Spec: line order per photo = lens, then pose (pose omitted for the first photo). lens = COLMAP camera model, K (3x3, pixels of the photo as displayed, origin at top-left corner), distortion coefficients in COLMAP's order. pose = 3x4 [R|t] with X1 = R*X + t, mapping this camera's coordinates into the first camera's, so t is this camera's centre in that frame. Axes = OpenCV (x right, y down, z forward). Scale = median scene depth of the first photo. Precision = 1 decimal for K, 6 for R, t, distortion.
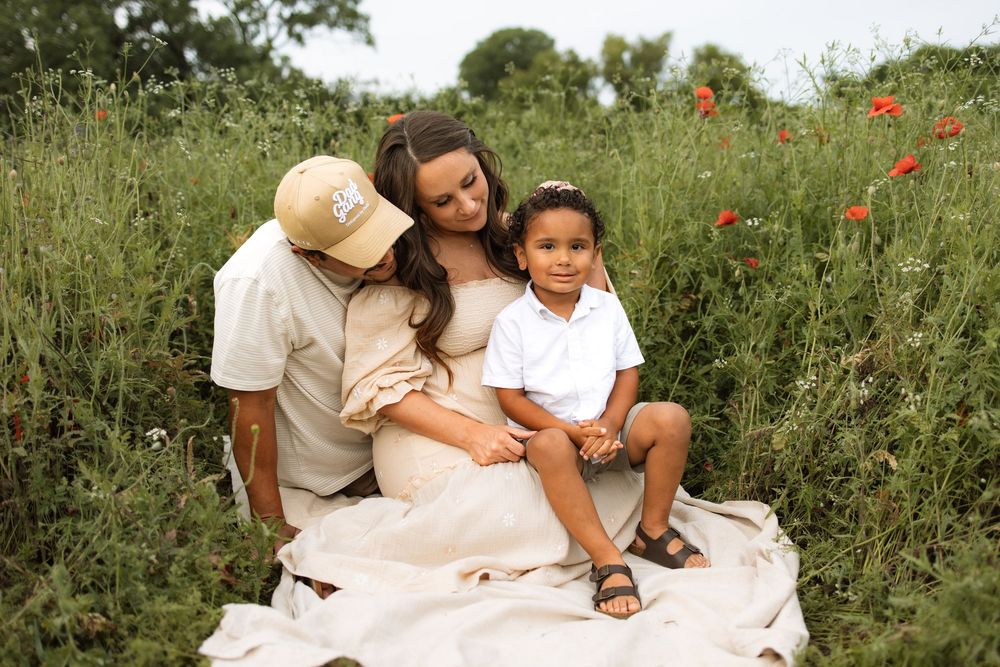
lens RADIAL K [[1020.8, 0, 499.6], [0, 1020.8, 336.2], [0, 0, 1]] dist [-0.012535, -0.003812]
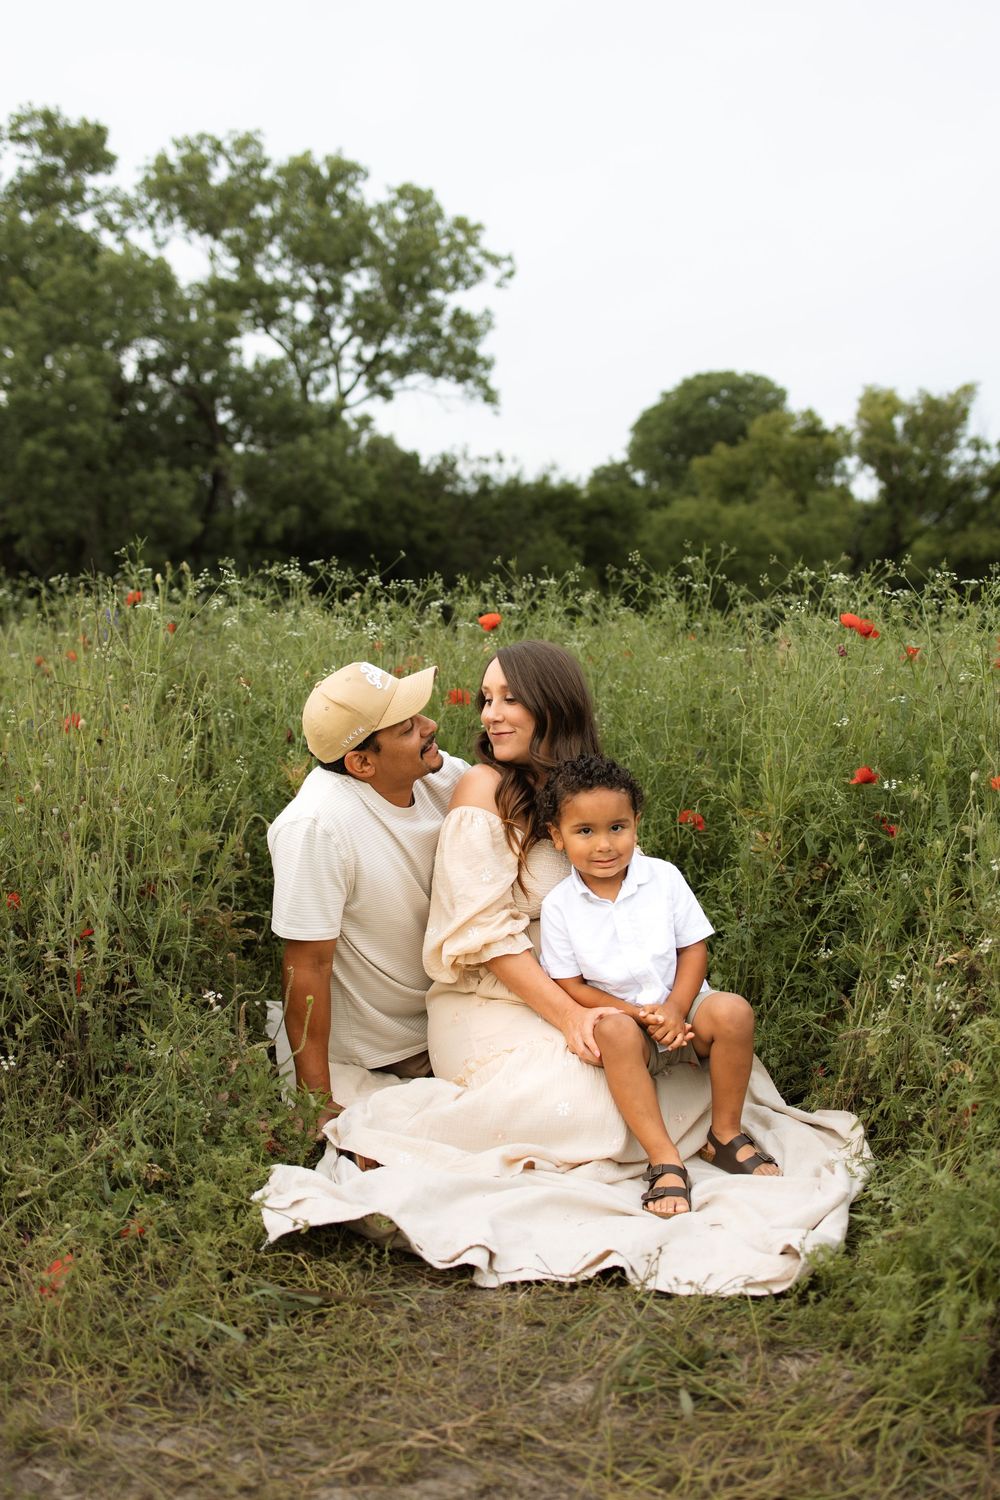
lens RADIAL K [[1626.8, 0, 438.9], [0, 1626.8, 750.3], [0, 0, 1]] dist [-0.004657, -0.008427]
pose [[0.987935, 0.038454, -0.150020, 0.105026], [-0.047738, 0.997129, -0.058786, -0.056652], [0.147328, 0.065238, 0.986934, -0.510473]]
